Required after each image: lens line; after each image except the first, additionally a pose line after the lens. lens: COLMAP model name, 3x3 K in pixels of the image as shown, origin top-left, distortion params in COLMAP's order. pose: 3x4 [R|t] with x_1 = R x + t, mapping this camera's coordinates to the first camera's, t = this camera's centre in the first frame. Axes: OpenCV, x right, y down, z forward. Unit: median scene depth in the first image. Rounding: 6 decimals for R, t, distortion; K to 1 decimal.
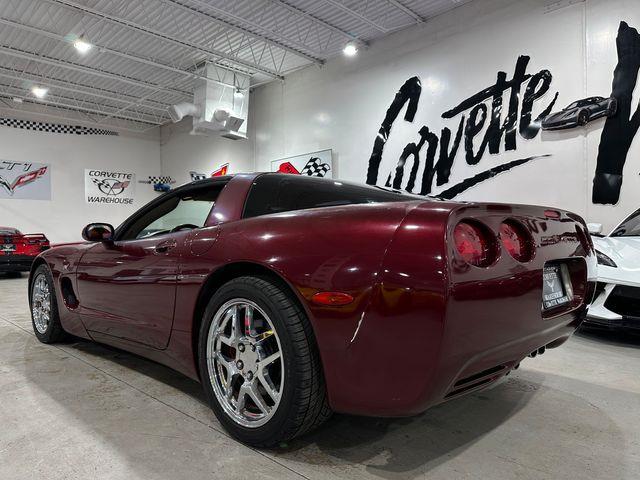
lens RADIAL K [[454.5, 0, 316.7], [0, 454.5, 243.7], [0, 0, 1]] dist [0.017030, -0.028252]
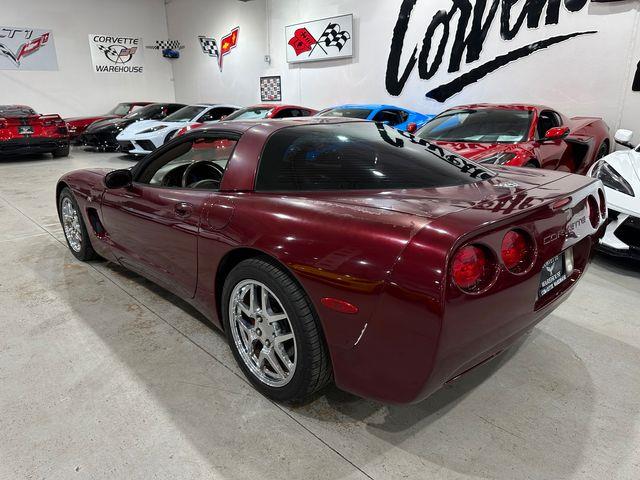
lens RADIAL K [[454.5, 0, 317.2], [0, 454.5, 242.4], [0, 0, 1]] dist [0.017030, -0.028252]
pose [[0.999169, 0.009937, -0.039539, 0.010807], [0.002239, 0.955002, 0.296590, -0.160229], [0.040707, -0.296432, 0.954186, -0.002325]]
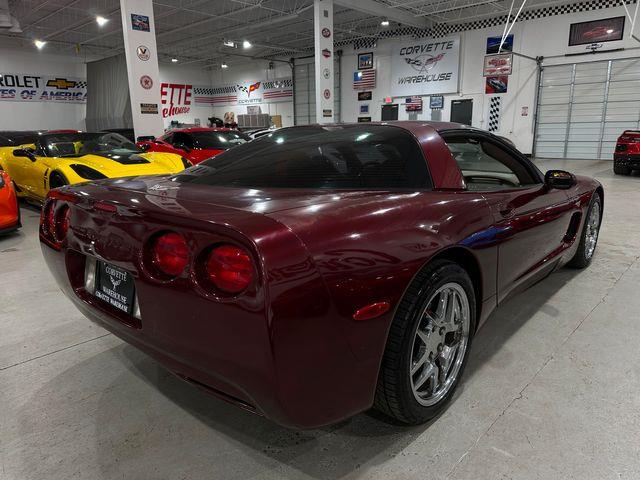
lens RADIAL K [[454.5, 0, 317.9], [0, 454.5, 240.5], [0, 0, 1]] dist [0.017030, -0.028252]
pose [[0.027869, 0.241764, -0.969935, 0.791755], [0.015144, 0.970098, 0.242240, -0.118661], [0.999497, -0.021440, 0.023375, 0.785436]]
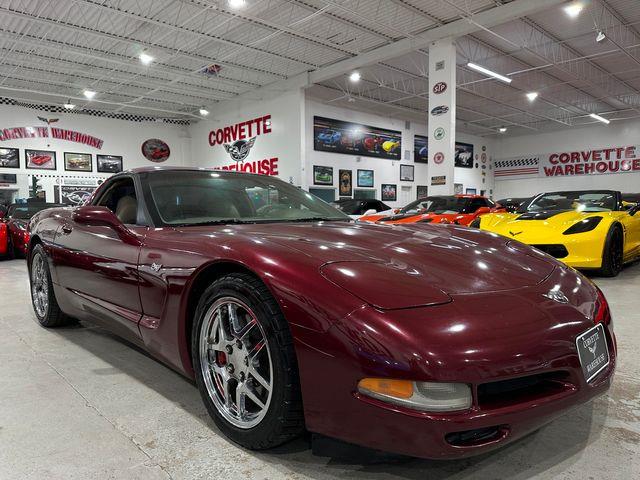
lens RADIAL K [[454.5, 0, 319.2], [0, 454.5, 241.4], [0, 0, 1]] dist [0.017030, -0.028252]
pose [[-0.998859, 0.016667, 0.044755, -0.414710], [0.019315, 0.998048, 0.059391, -0.017726], [-0.043678, 0.060188, -0.997231, 1.982617]]
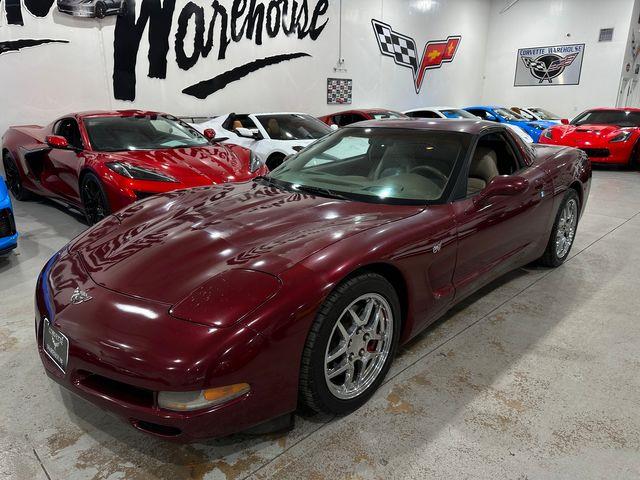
lens RADIAL K [[454.5, 0, 321.6], [0, 454.5, 244.2], [0, 0, 1]] dist [0.017030, -0.028252]
pose [[0.009931, -0.286830, 0.957930, -1.198118], [0.003915, 0.957981, 0.286805, -0.153152], [-0.999943, 0.000902, 0.010637, 1.145887]]
